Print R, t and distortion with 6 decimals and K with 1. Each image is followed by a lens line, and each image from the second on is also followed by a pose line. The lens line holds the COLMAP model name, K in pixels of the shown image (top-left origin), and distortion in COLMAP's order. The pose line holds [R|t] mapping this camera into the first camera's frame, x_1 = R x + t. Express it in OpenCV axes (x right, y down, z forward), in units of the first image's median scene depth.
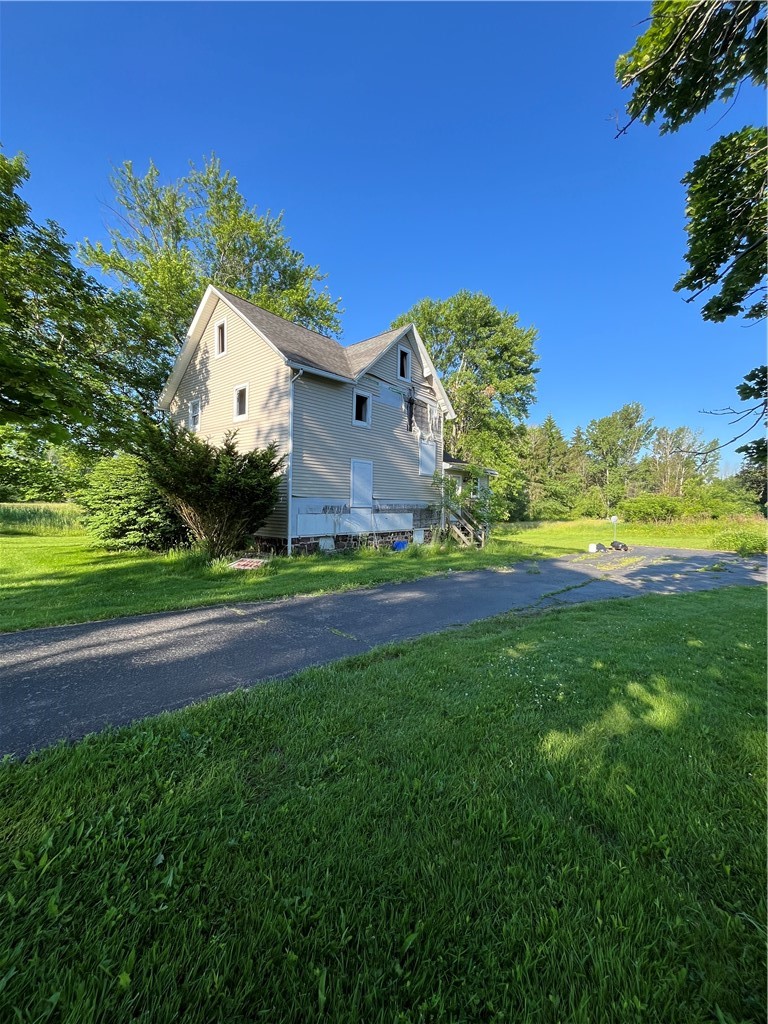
lens RADIAL K [[404.6, 0, 379.4], [0, 404.6, 507.6], [0, 0, 1]] dist [-0.010766, 0.000002]
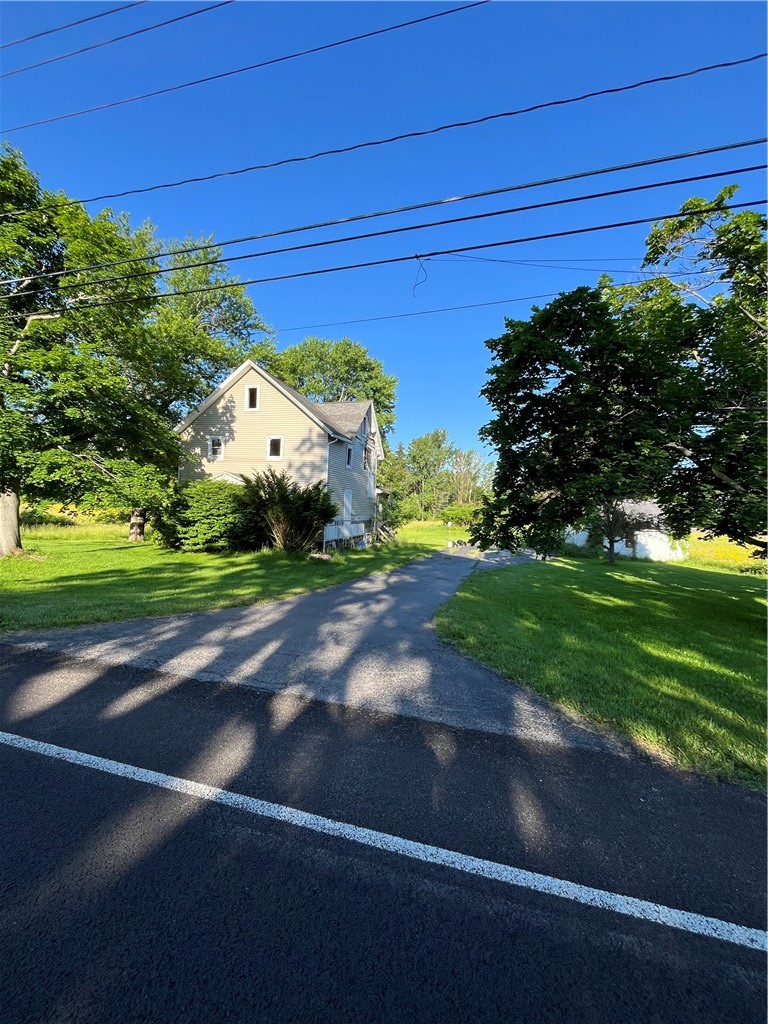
lens RADIAL K [[404.6, 0, 387.0], [0, 404.6, 508.5], [0, 0, 1]] dist [-0.010766, 0.000002]
pose [[0.895193, 0.020287, 0.445217, -0.545099], [-0.023097, 0.999733, 0.000886, -0.046623], [-0.445080, -0.011076, 0.895422, -0.414136]]
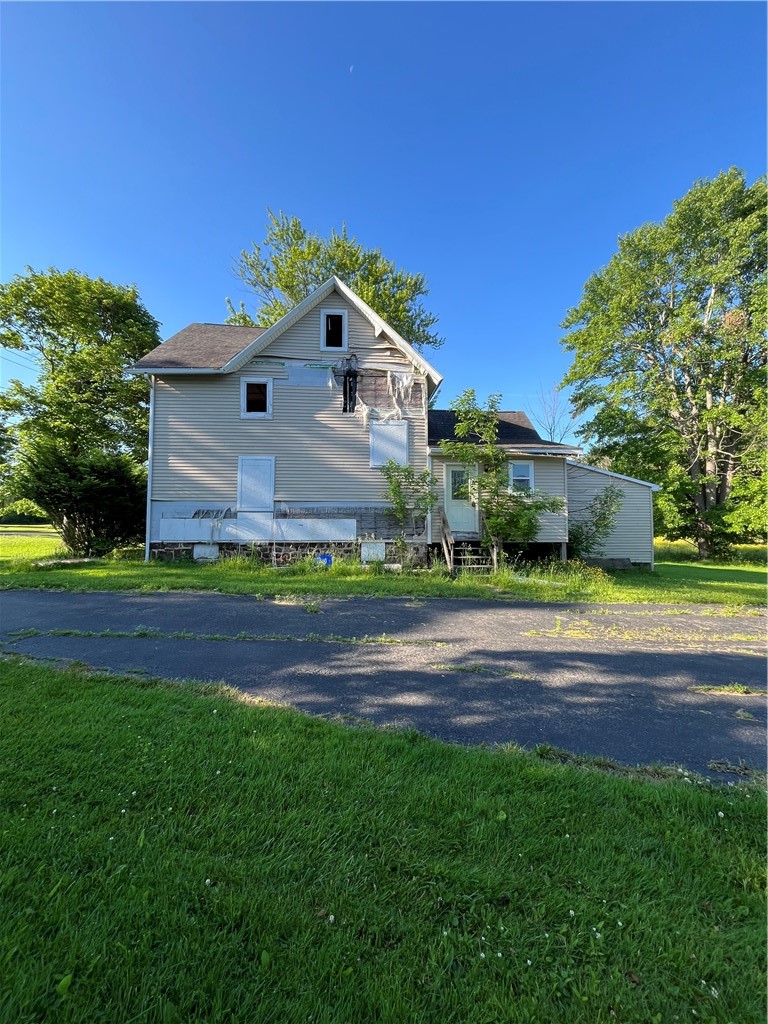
lens RADIAL K [[404.6, 0, 385.2], [0, 404.6, 515.4], [0, 0, 1]] dist [-0.010766, 0.000002]
pose [[0.714162, -0.040261, -0.698821, 0.682605], [0.007441, 0.998725, -0.049934, 0.047816], [0.699940, 0.030461, 0.713551, 0.528945]]
